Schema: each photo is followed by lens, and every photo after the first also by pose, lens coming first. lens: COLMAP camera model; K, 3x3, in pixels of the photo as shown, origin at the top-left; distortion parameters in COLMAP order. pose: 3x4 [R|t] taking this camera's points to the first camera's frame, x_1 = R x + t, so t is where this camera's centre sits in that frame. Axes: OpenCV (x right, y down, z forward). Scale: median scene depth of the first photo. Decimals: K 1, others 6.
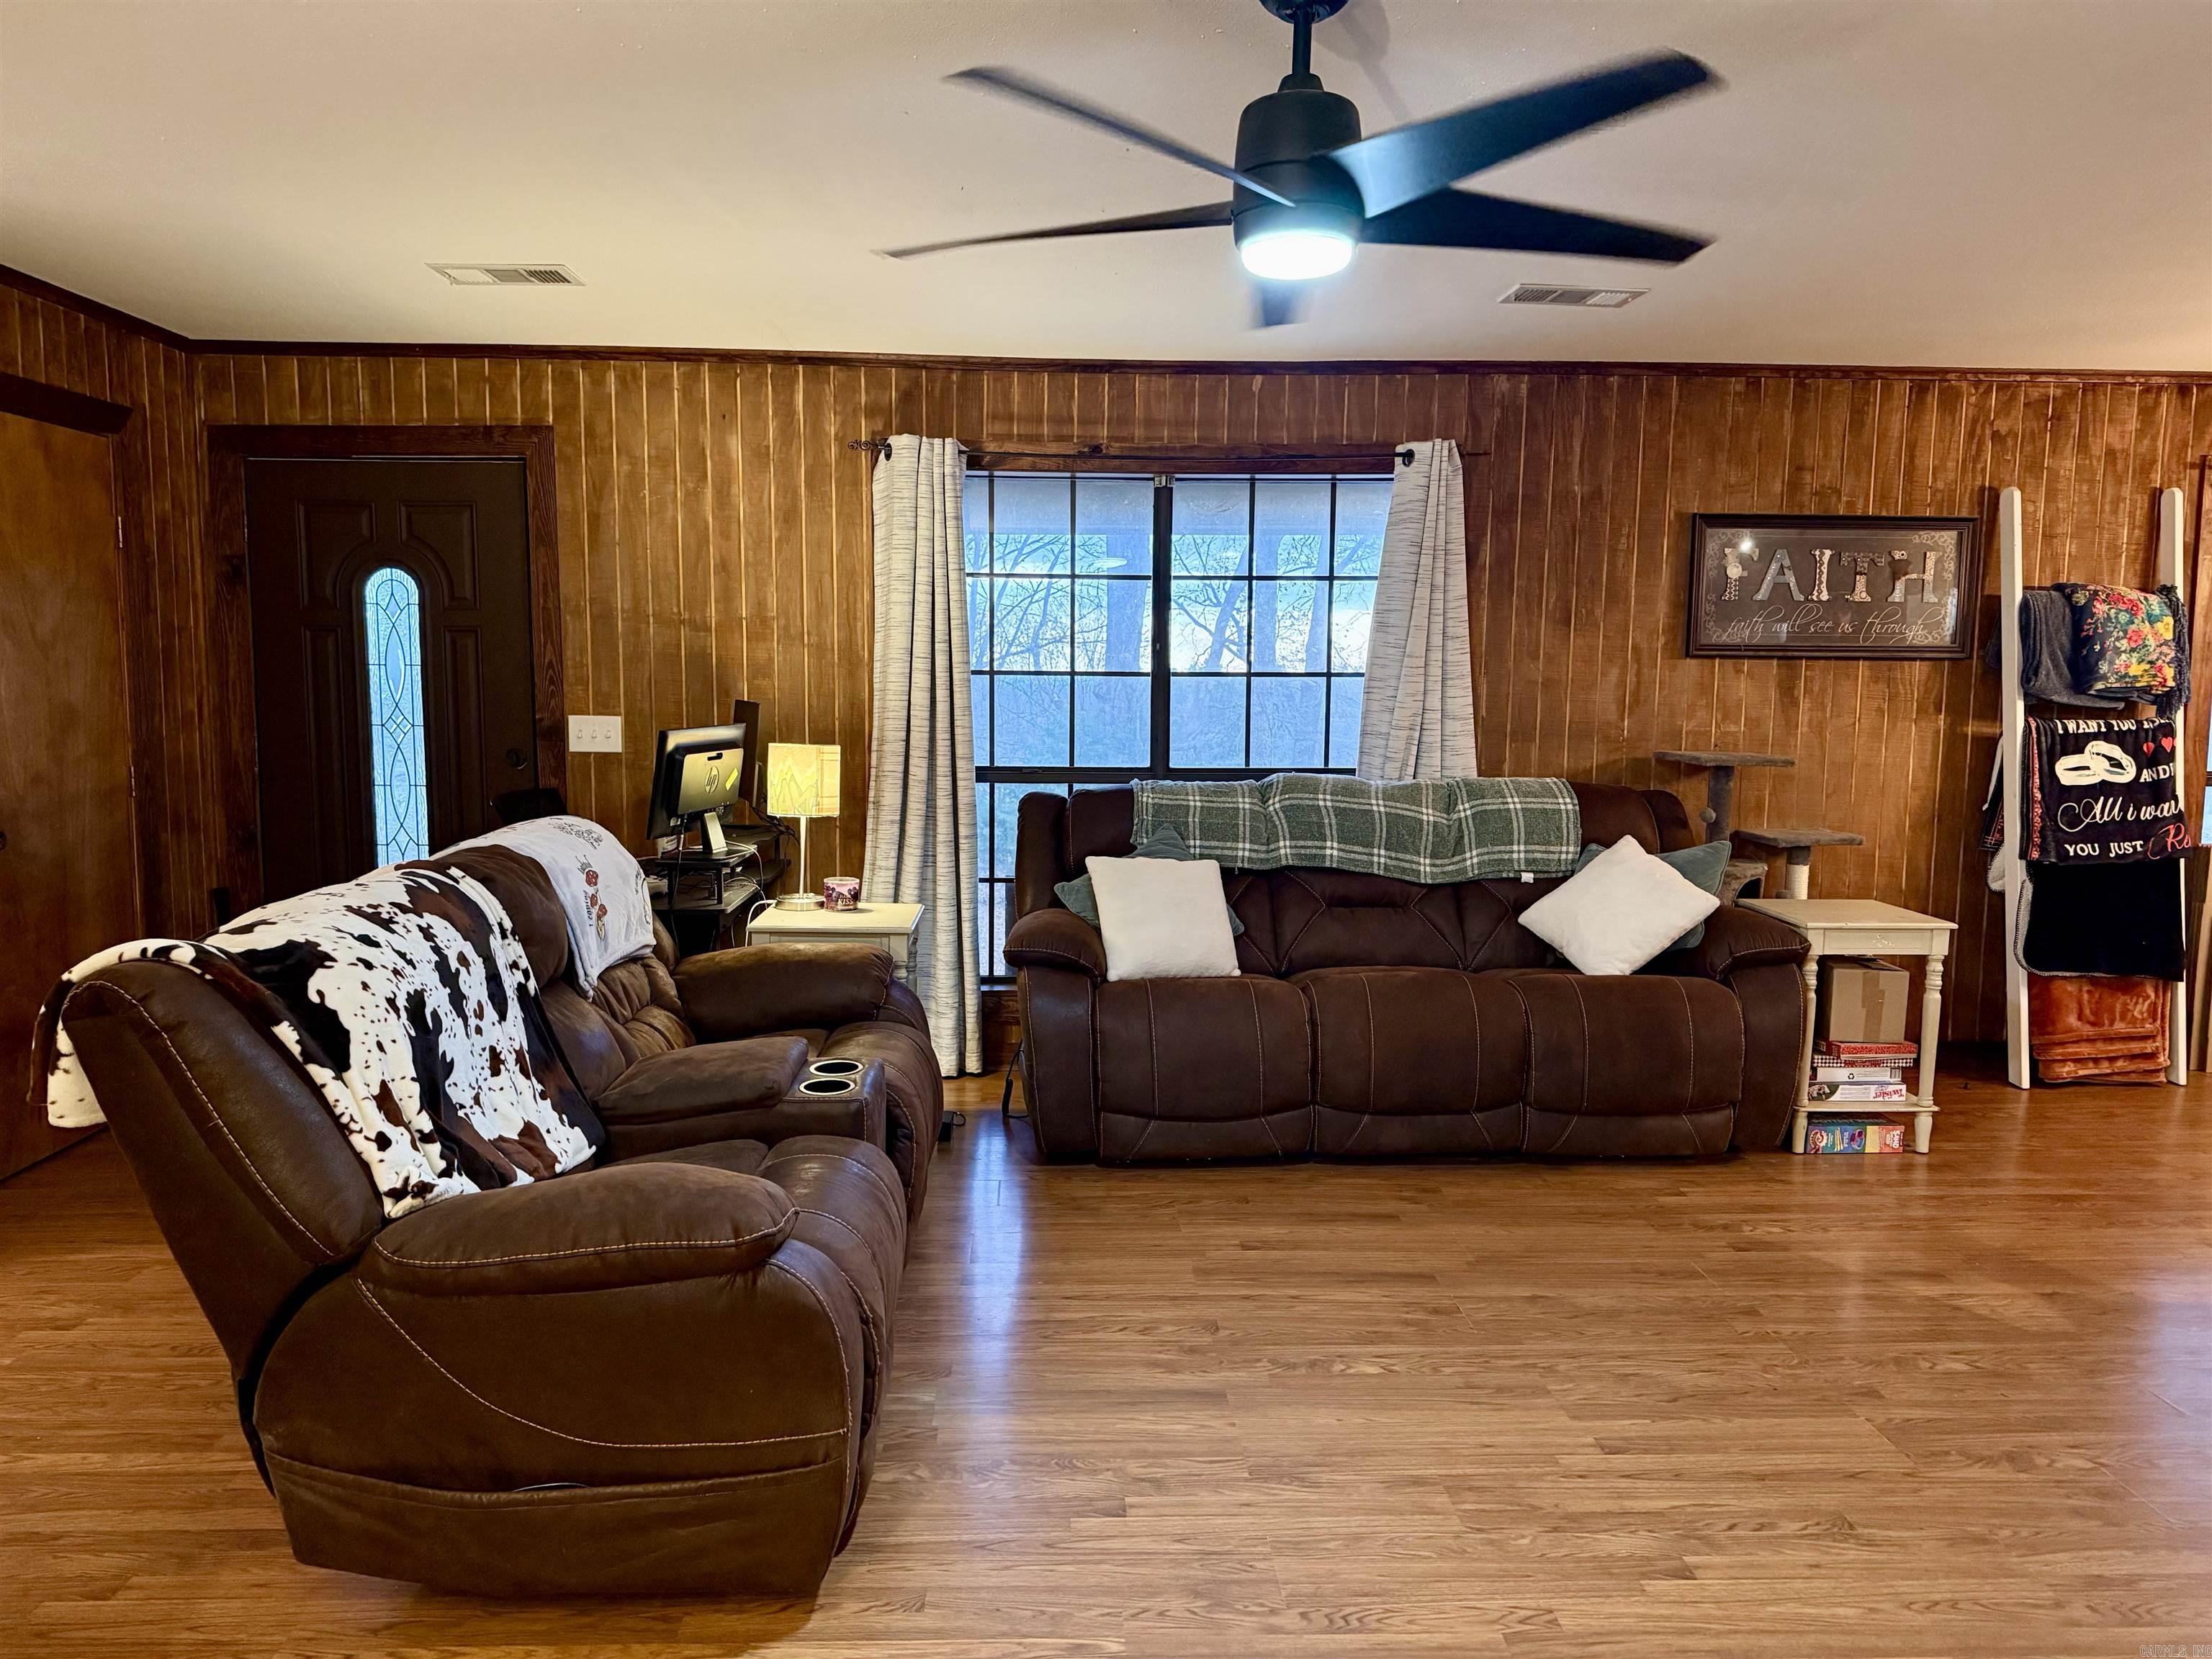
lens RADIAL K [[1545.3, 0, 1088.9], [0, 1545.3, 815.0], [0, 0, 1]] dist [0.087408, -0.114174]
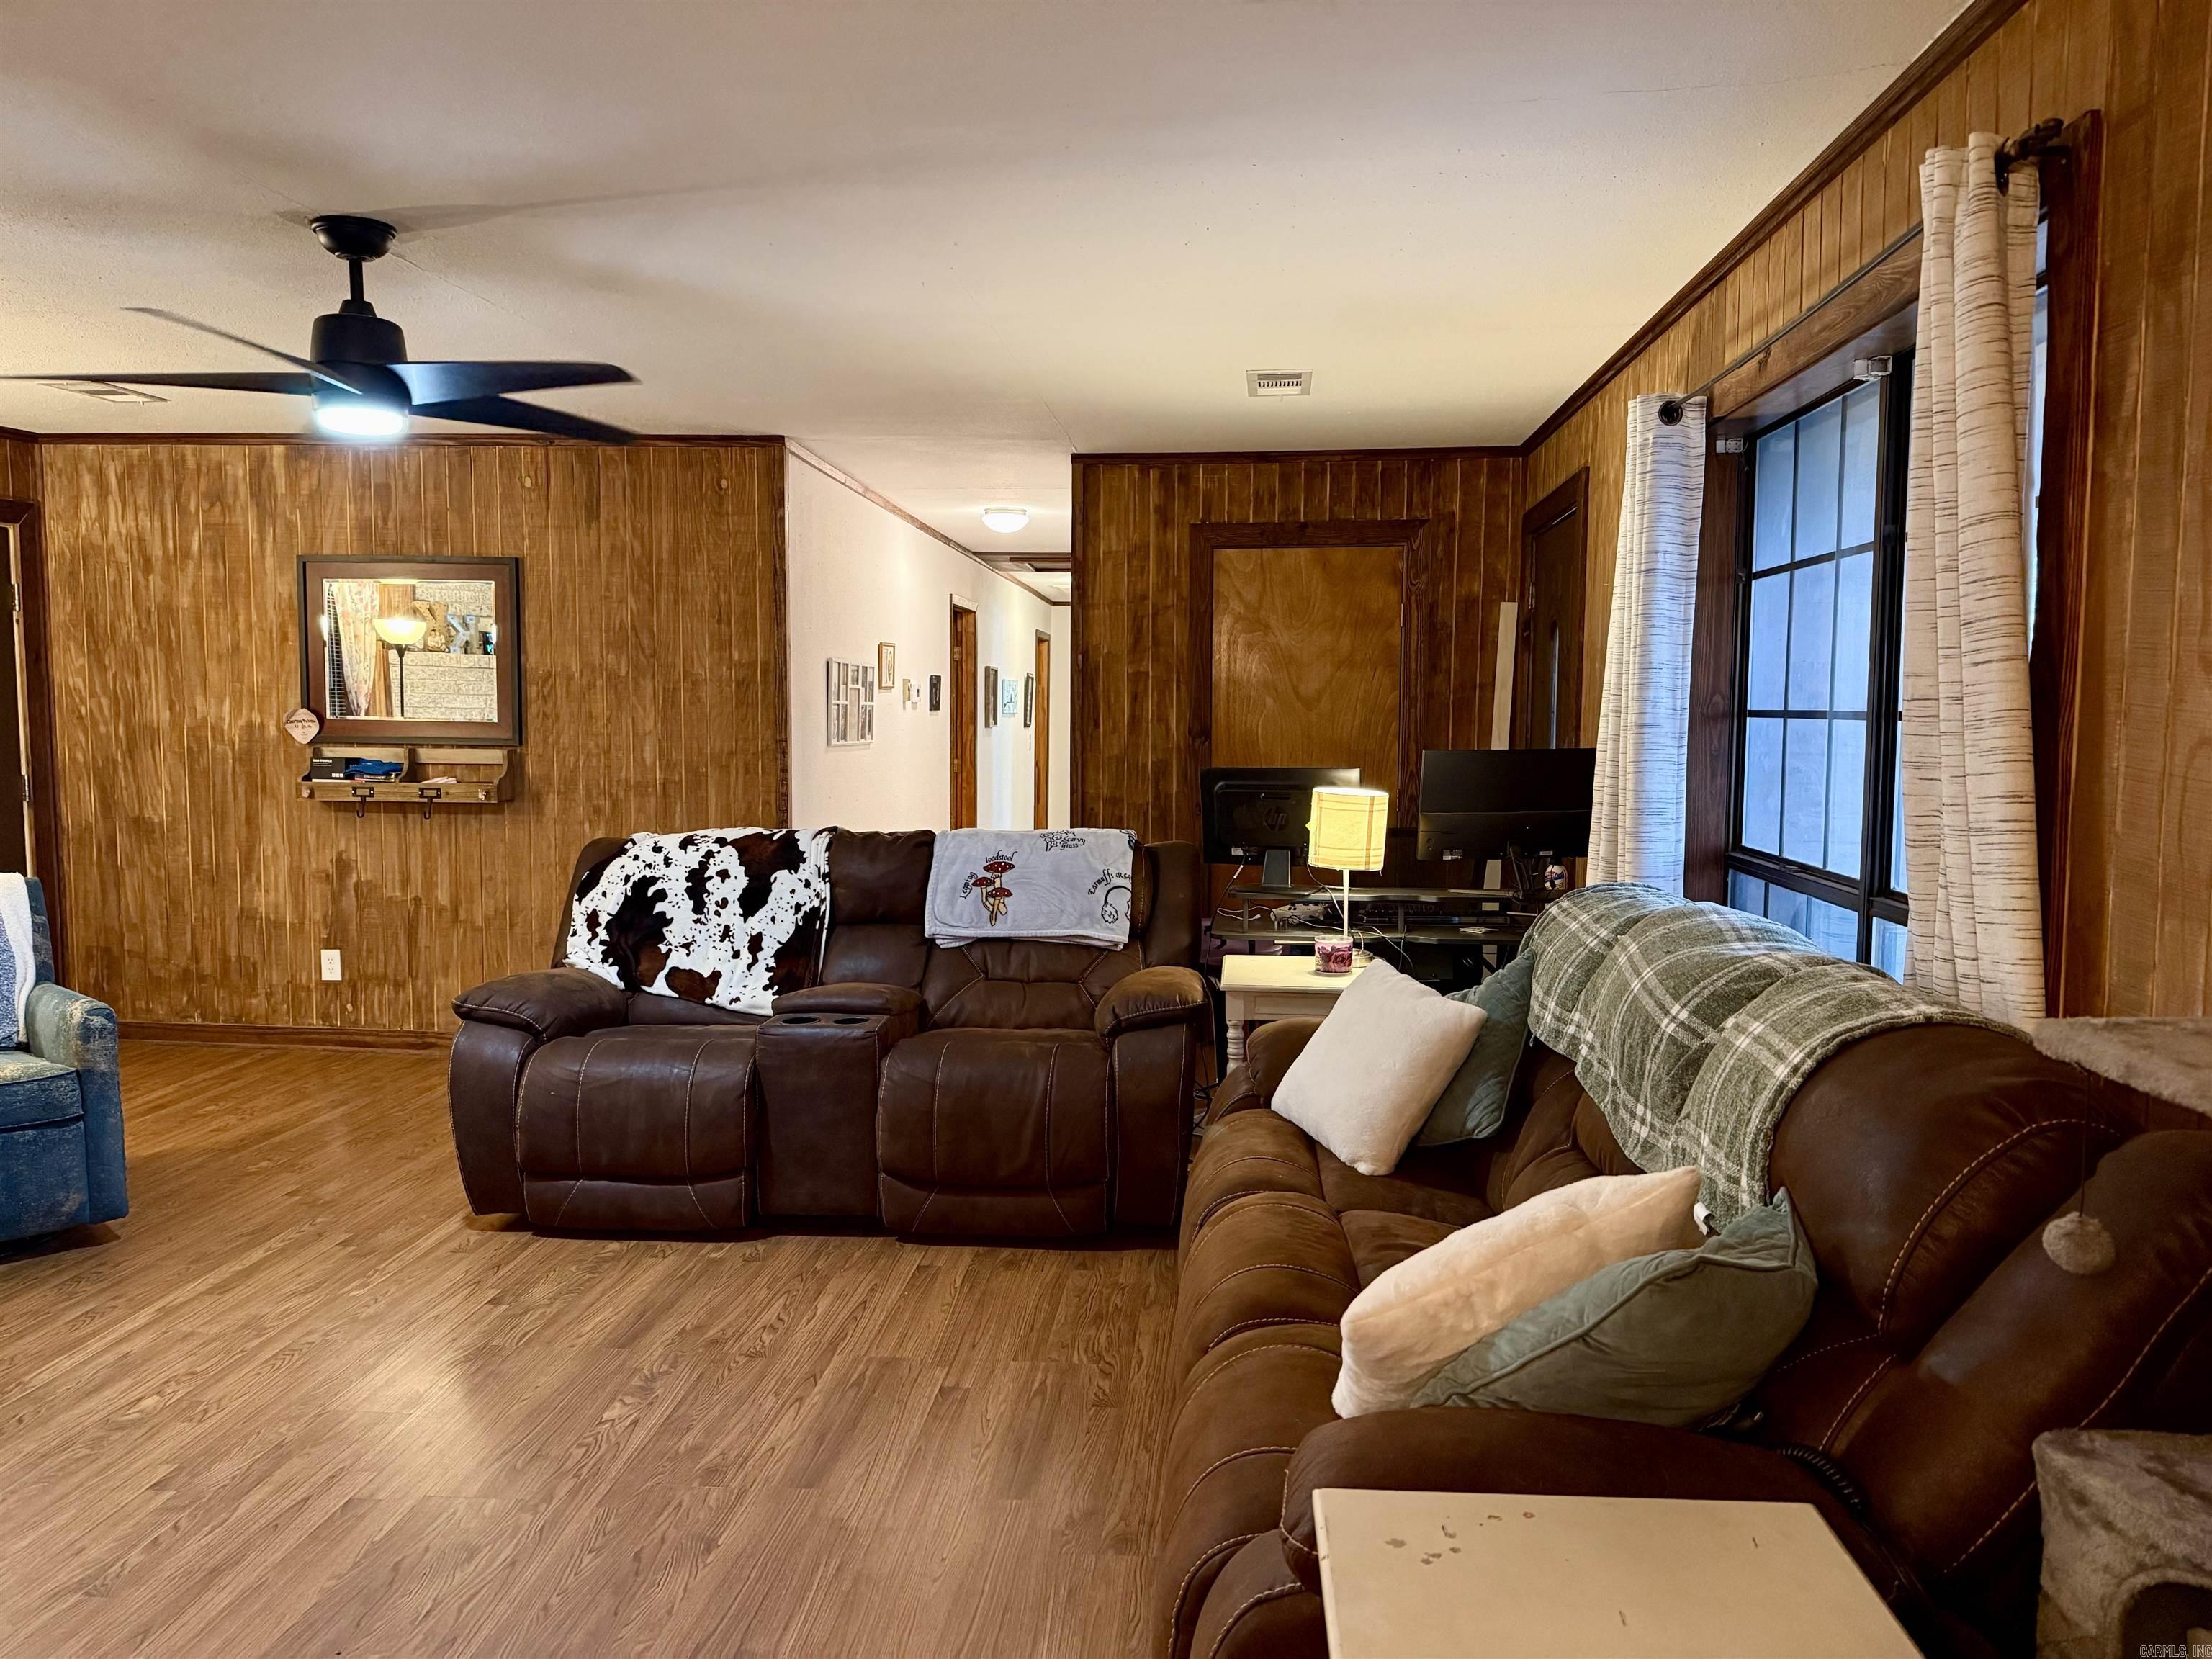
lens RADIAL K [[1545.3, 0, 1119.8], [0, 1545.3, 828.3], [0, 0, 1]] dist [0.087408, -0.114174]
pose [[-0.118540, 0.067223, -0.990671, 1.043237], [-0.108726, 0.990828, 0.080243, -0.115862], [0.986979, 0.117223, -0.110144, 1.320604]]
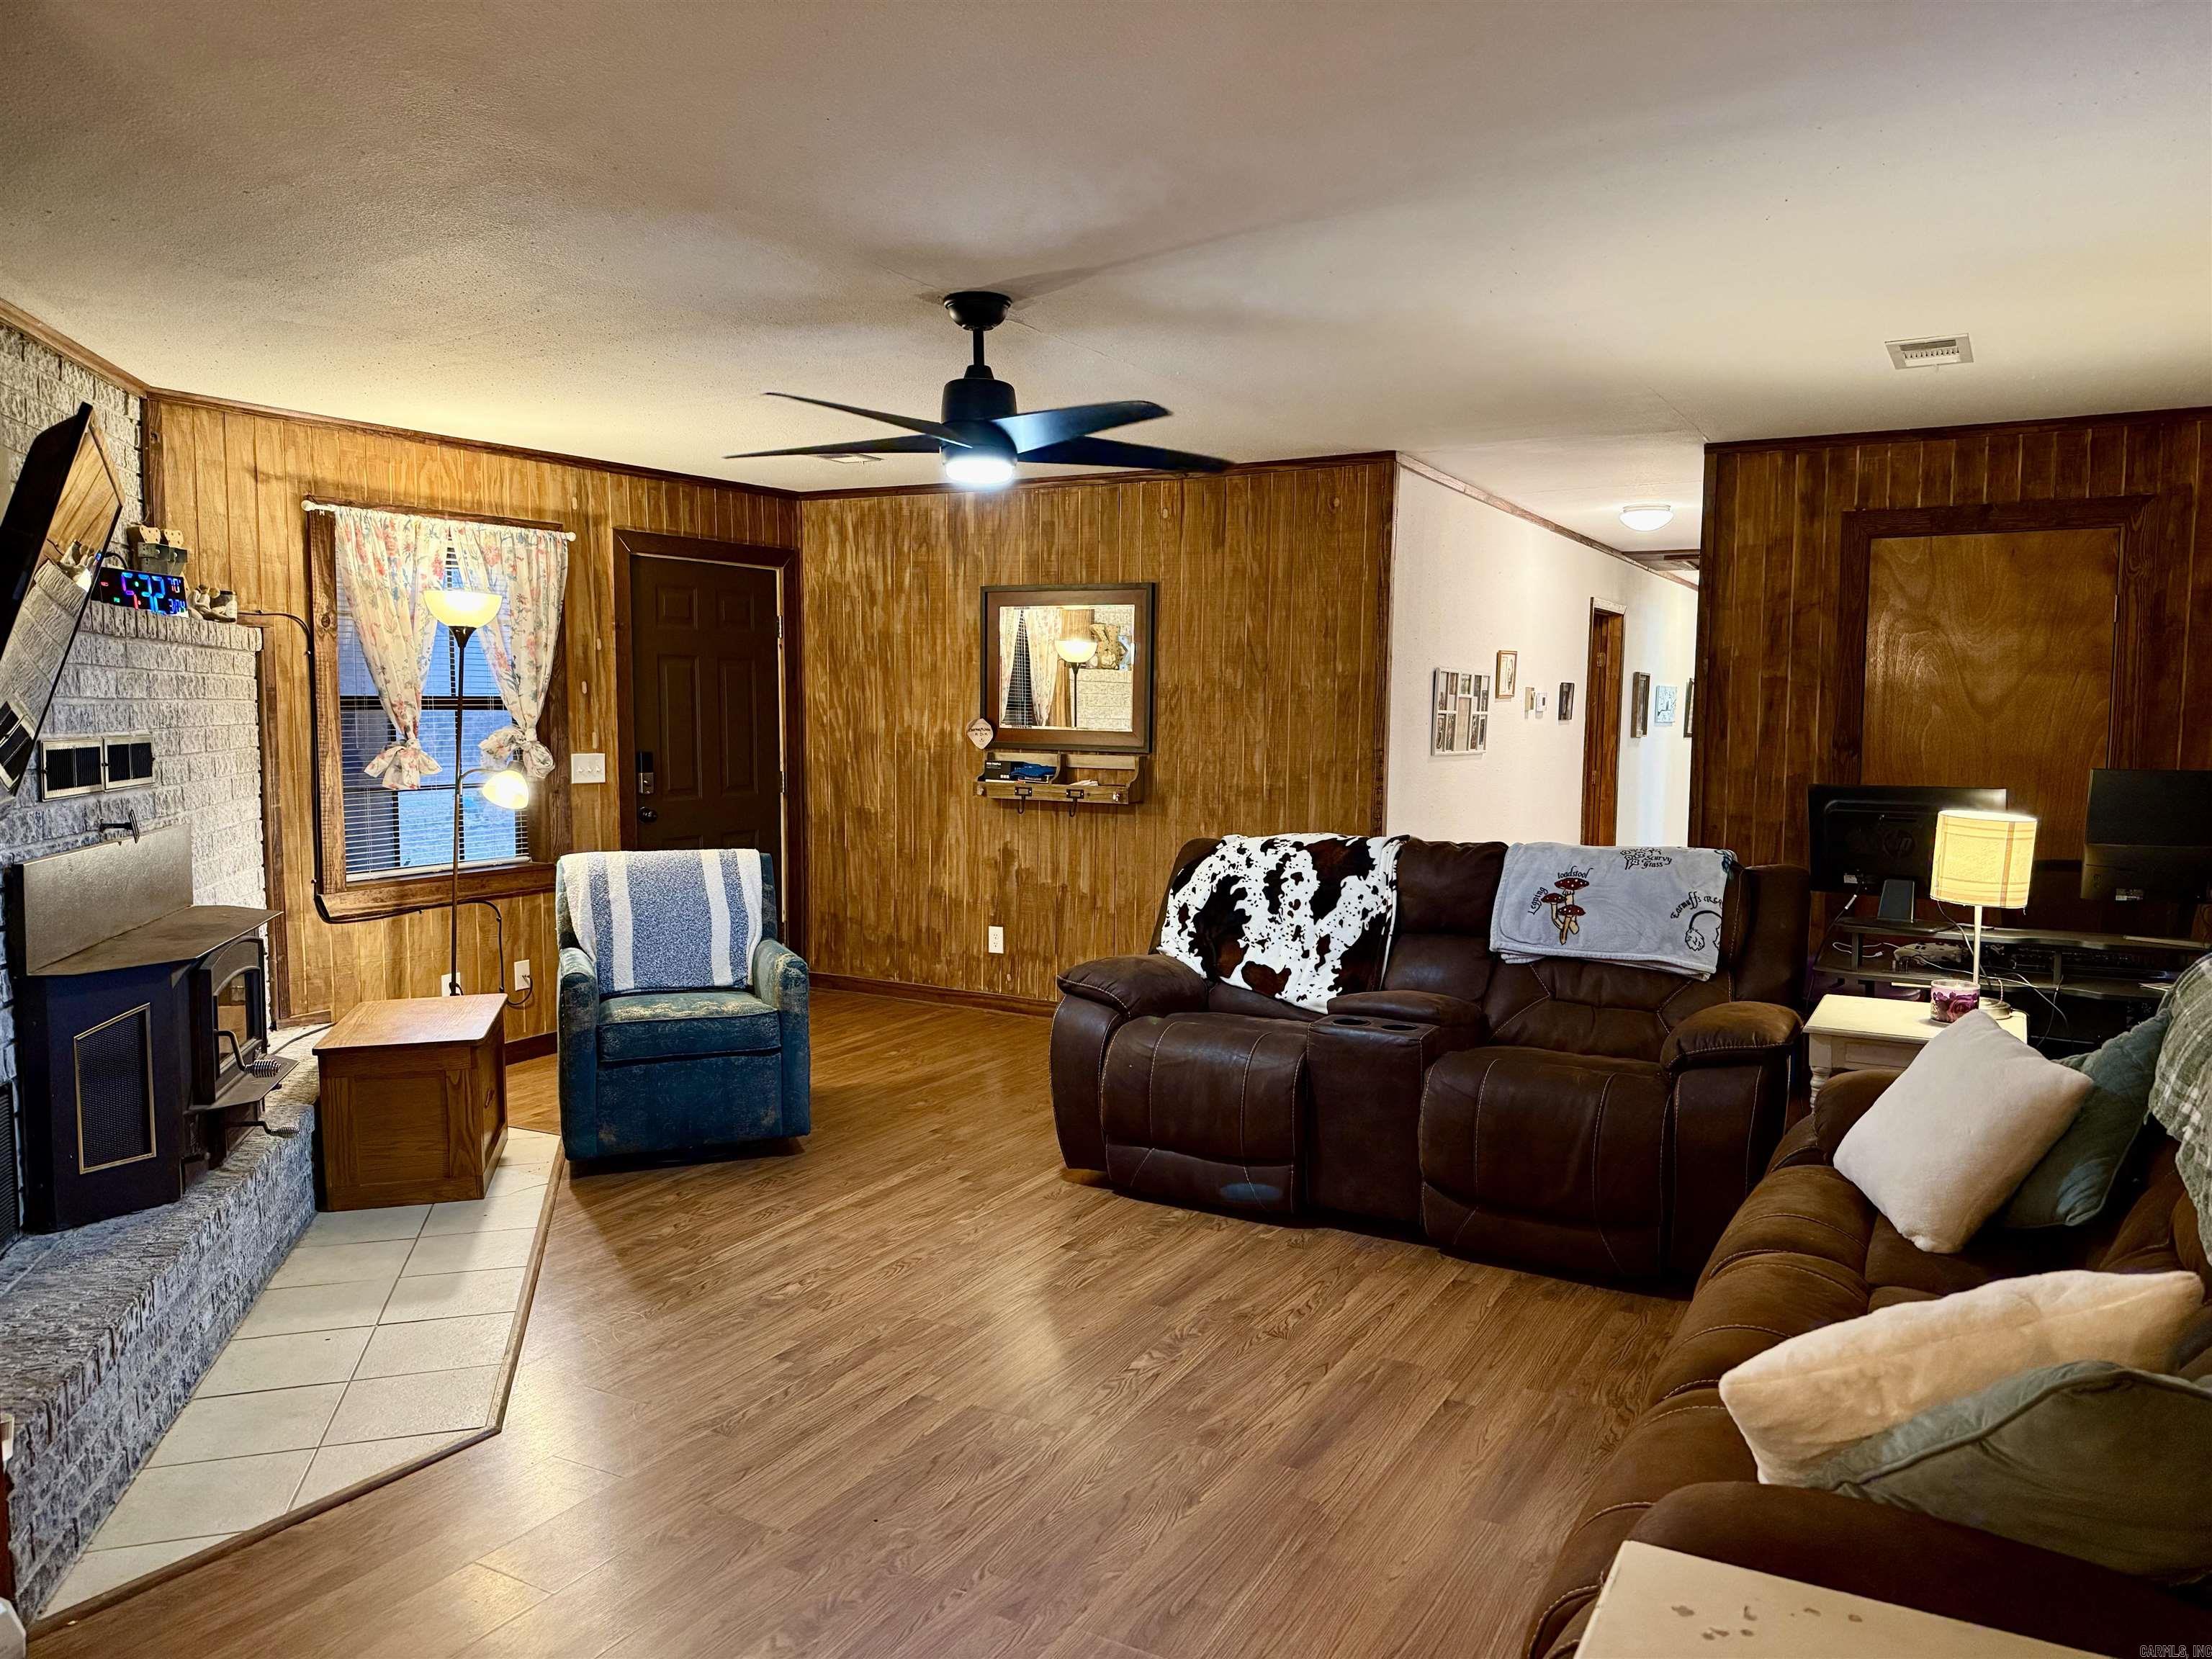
lens RADIAL K [[1545.3, 0, 1119.8], [0, 1545.3, 835.6], [0, 0, 1]] dist [0.087408, -0.114174]
pose [[-0.523928, 0.053394, -0.850087, 1.027336], [-0.100866, 0.987121, 0.124168, -0.126274], [0.845769, 0.150800, -0.511795, 1.417087]]
